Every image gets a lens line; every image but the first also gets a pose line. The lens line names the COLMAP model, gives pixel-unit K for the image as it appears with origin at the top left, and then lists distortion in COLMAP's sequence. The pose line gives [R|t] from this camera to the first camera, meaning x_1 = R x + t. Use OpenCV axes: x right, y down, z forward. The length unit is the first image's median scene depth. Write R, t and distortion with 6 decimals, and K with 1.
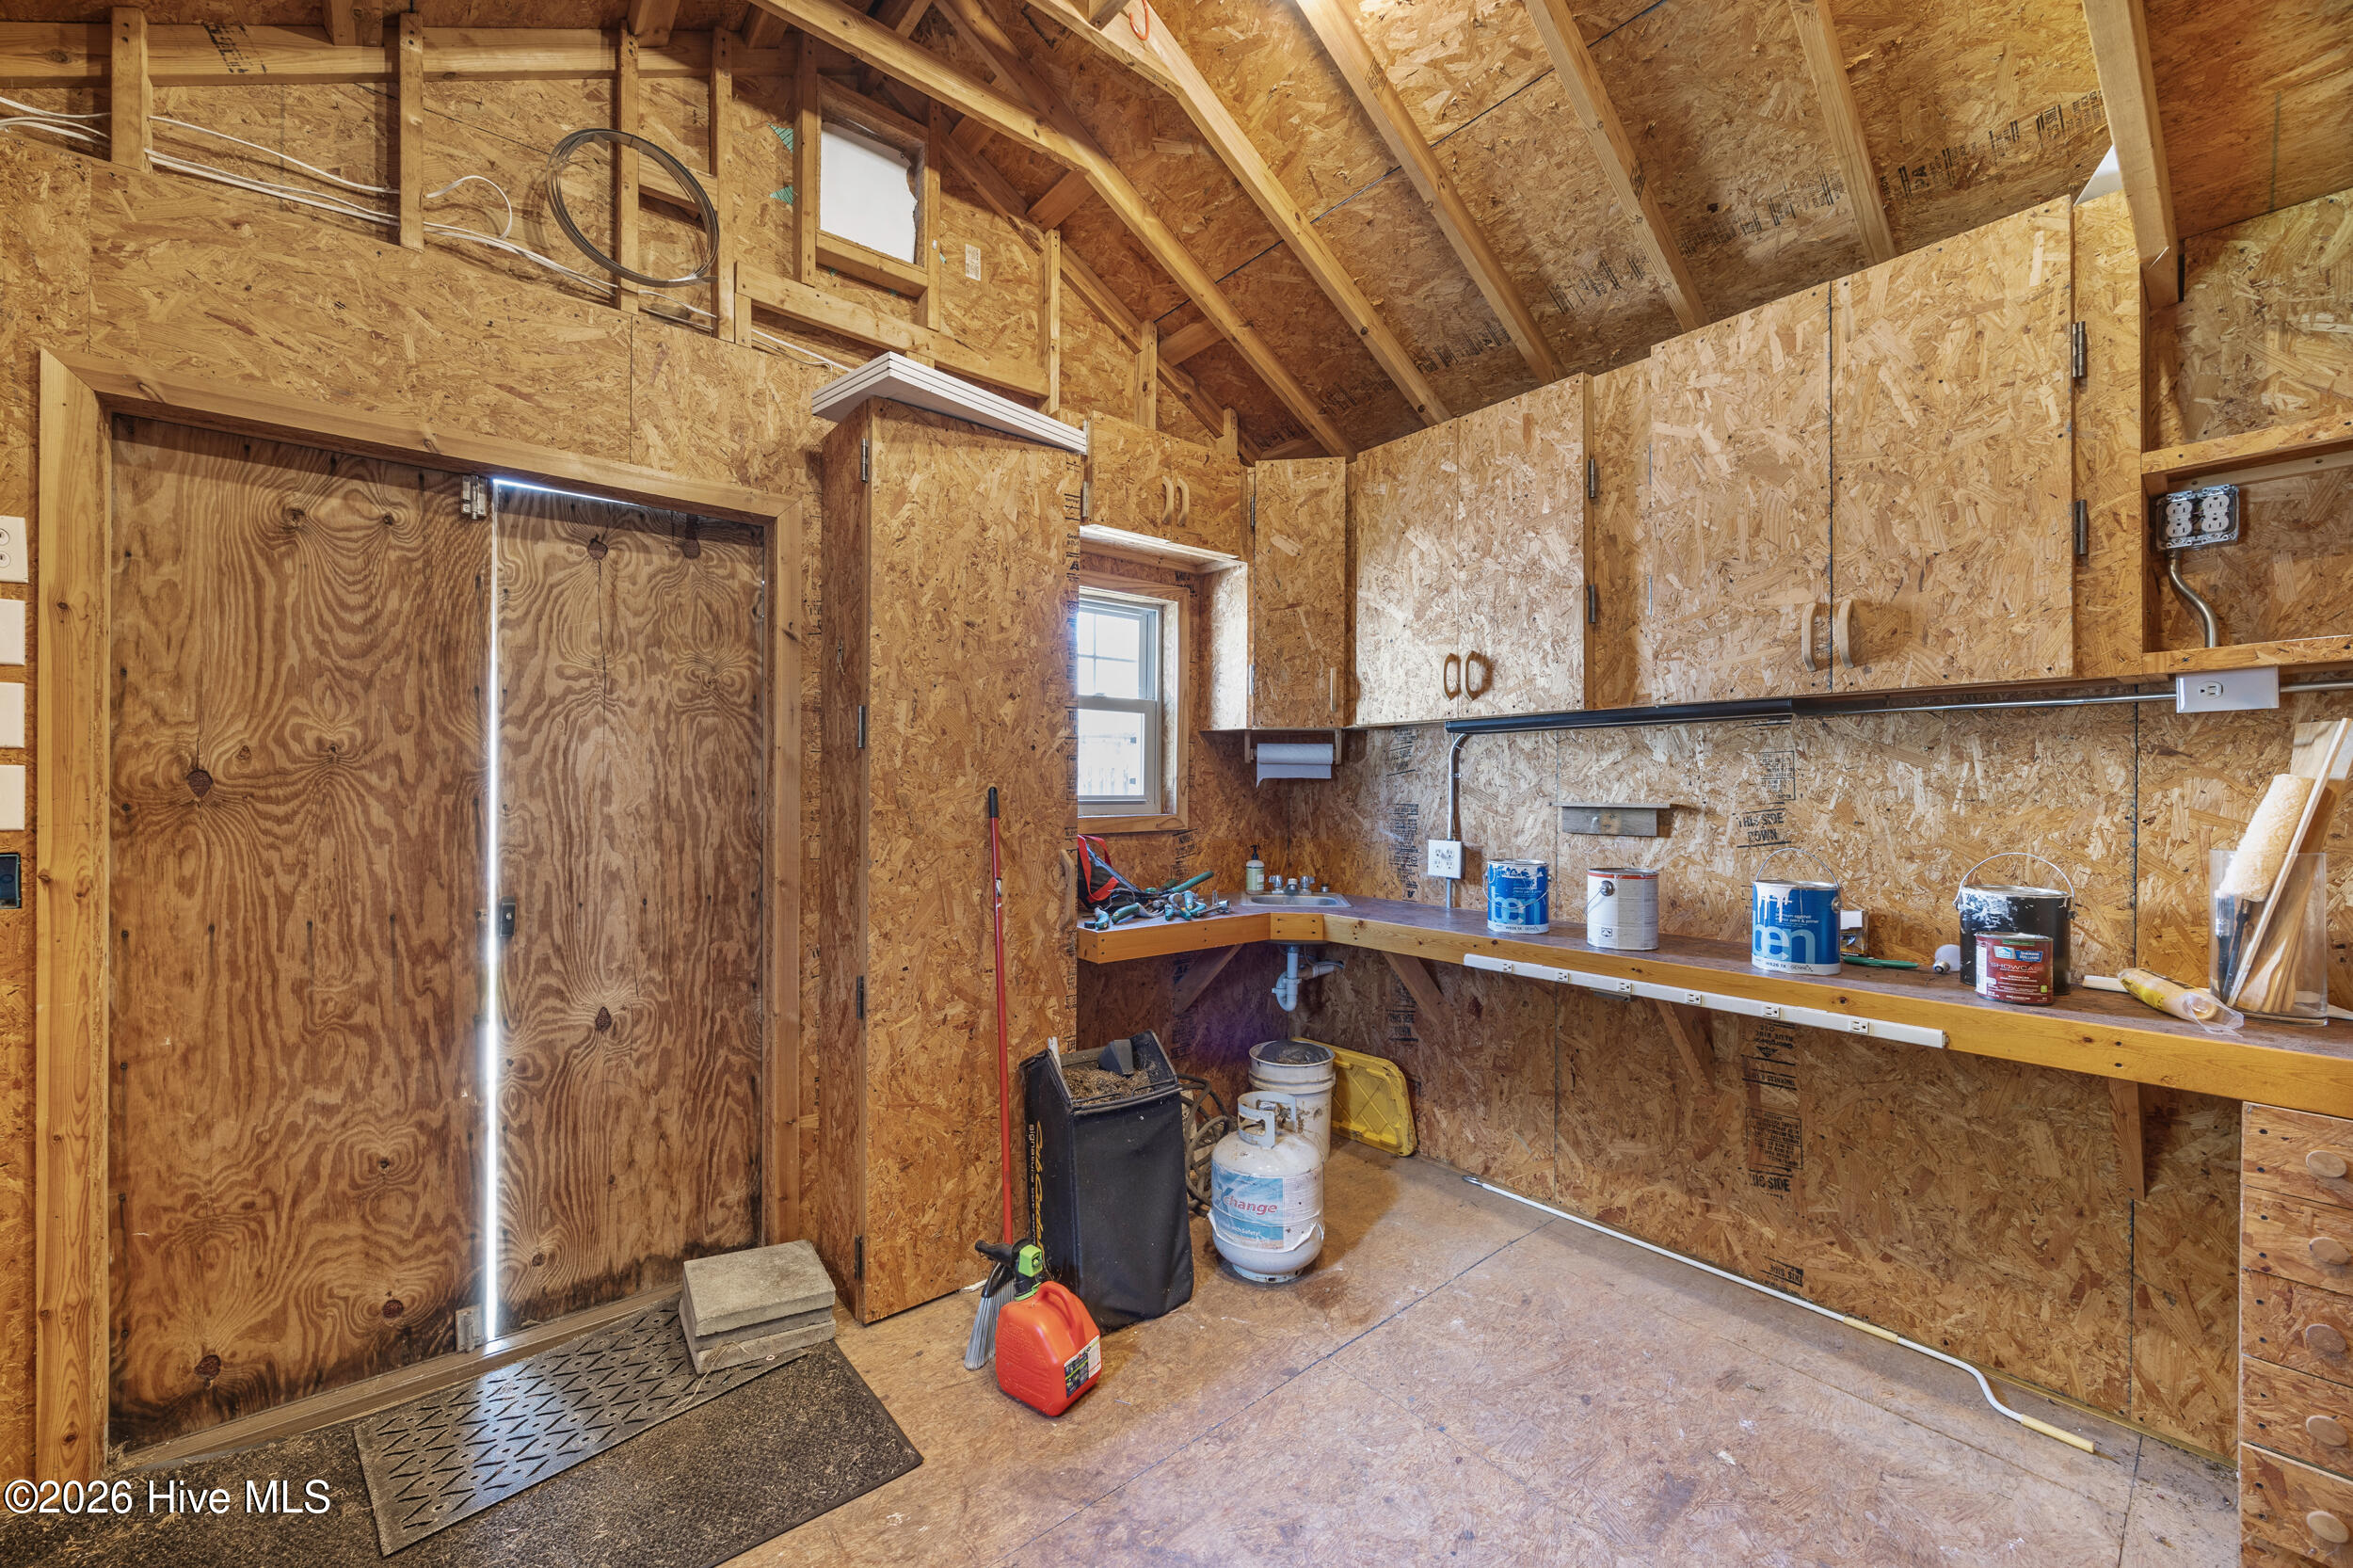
lens RADIAL K [[895.2, 0, 1165.8], [0, 895.2, 784.0], [0, 0, 1]] dist [-0.001974, -0.000255]
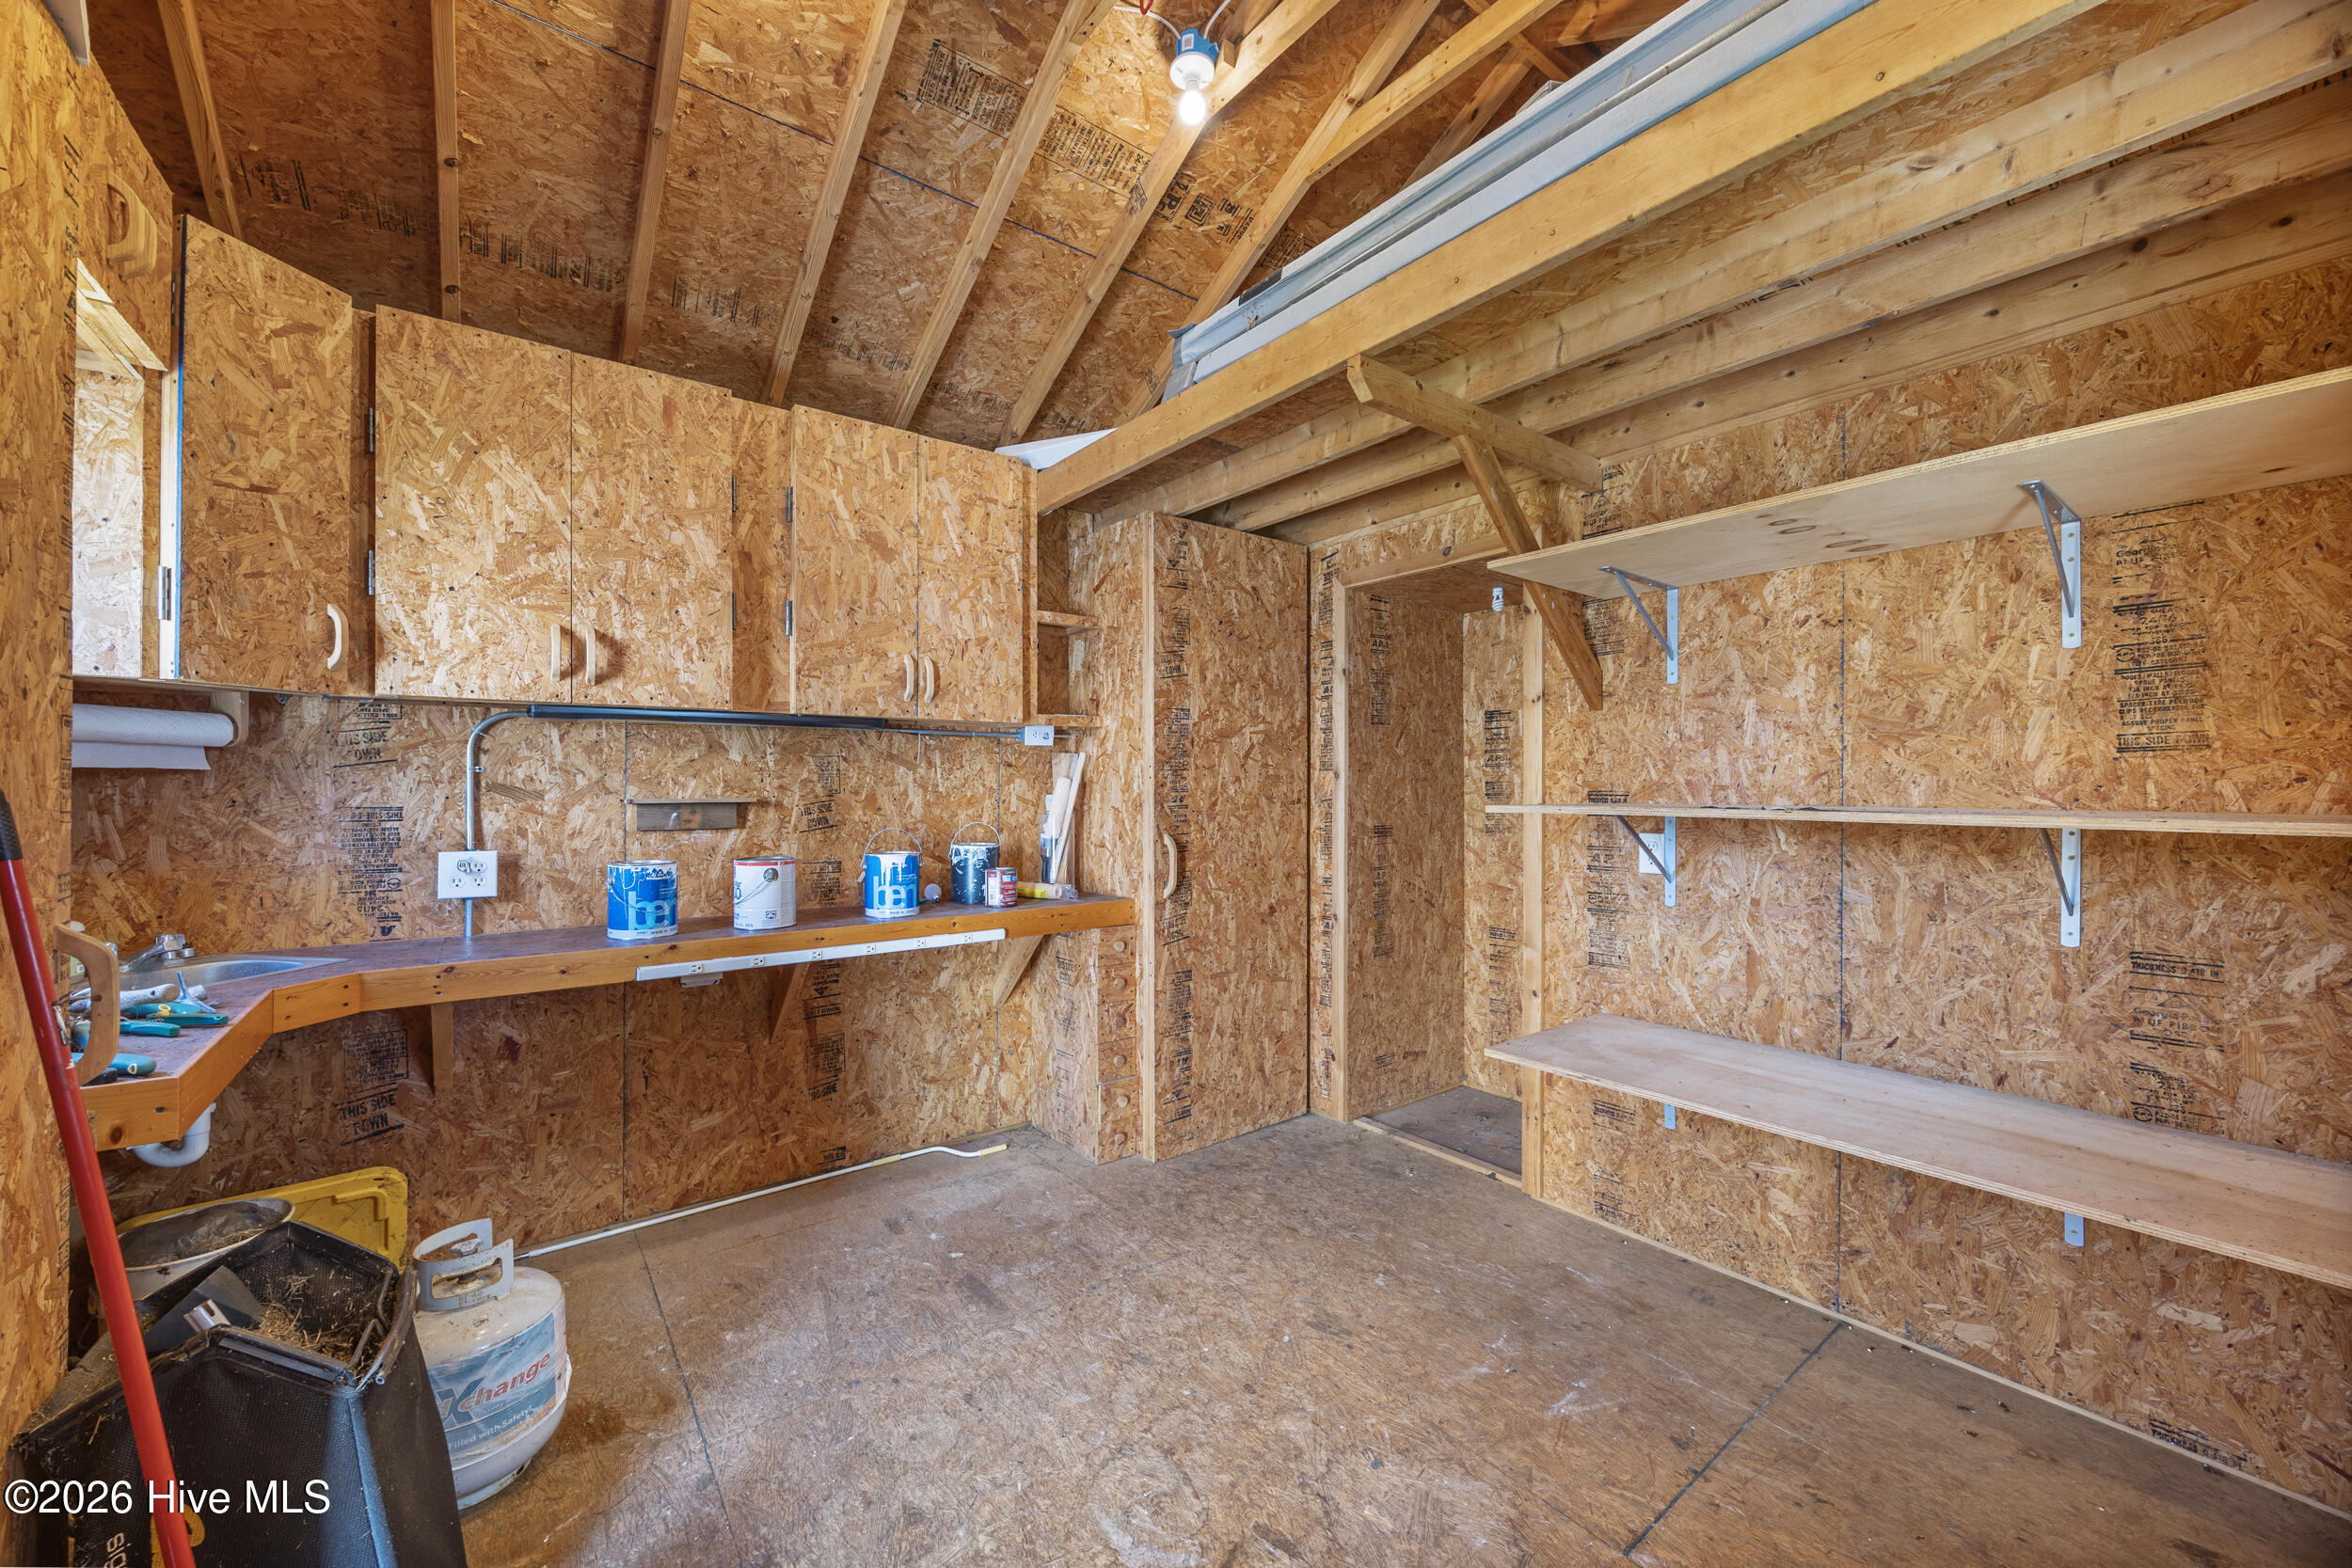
lens RADIAL K [[894.8, 0, 1168.0], [0, 894.8, 783.2], [0, 0, 1]] dist [-0.001974, -0.000255]
pose [[0.031653, -0.001237, 0.999498, -0.544355], [-0.004543, 0.999989, 0.001382, -0.000908], [-0.999489, -0.004584, 0.031647, 0.430843]]
